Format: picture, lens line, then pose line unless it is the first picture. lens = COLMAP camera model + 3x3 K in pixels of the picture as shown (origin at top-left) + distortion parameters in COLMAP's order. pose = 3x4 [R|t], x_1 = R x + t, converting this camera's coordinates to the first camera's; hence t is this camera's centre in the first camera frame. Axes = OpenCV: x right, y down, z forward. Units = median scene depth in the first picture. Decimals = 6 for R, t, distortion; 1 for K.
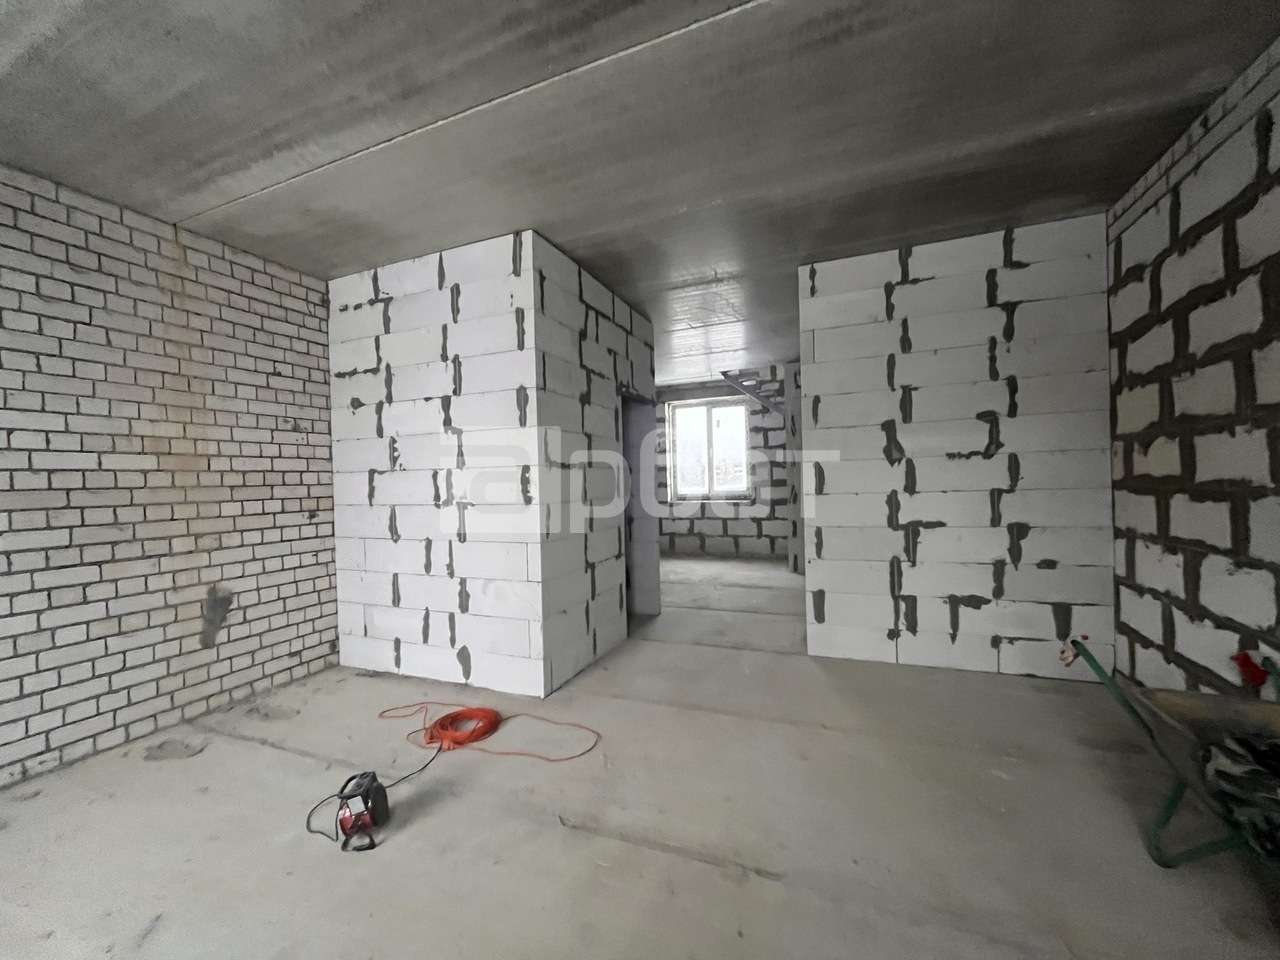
lens RADIAL K [[519.0, 0, 635.5], [0, 519.0, 481.8], [0, 0, 1]] dist [-0.004142, 0.000522]
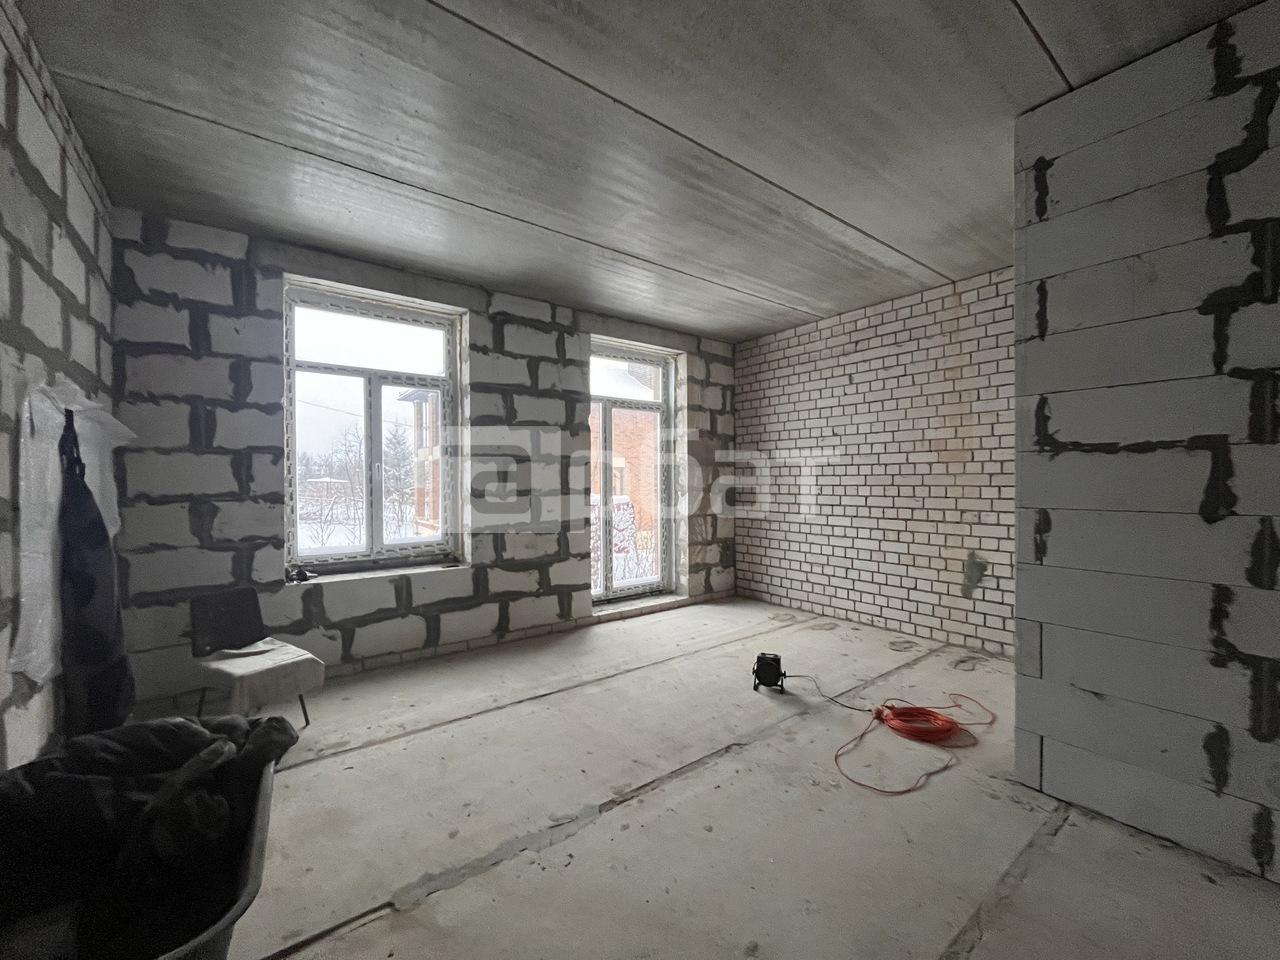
lens RADIAL K [[519.0, 0, 637.5], [0, 519.0, 483.2], [0, 0, 1]] dist [-0.004142, 0.000522]
pose [[-0.499677, 0.035291, -0.865493, 0.736949], [0.017753, 0.999377, 0.030500, -0.022298], [0.866030, -0.000125, -0.499992, 0.980548]]
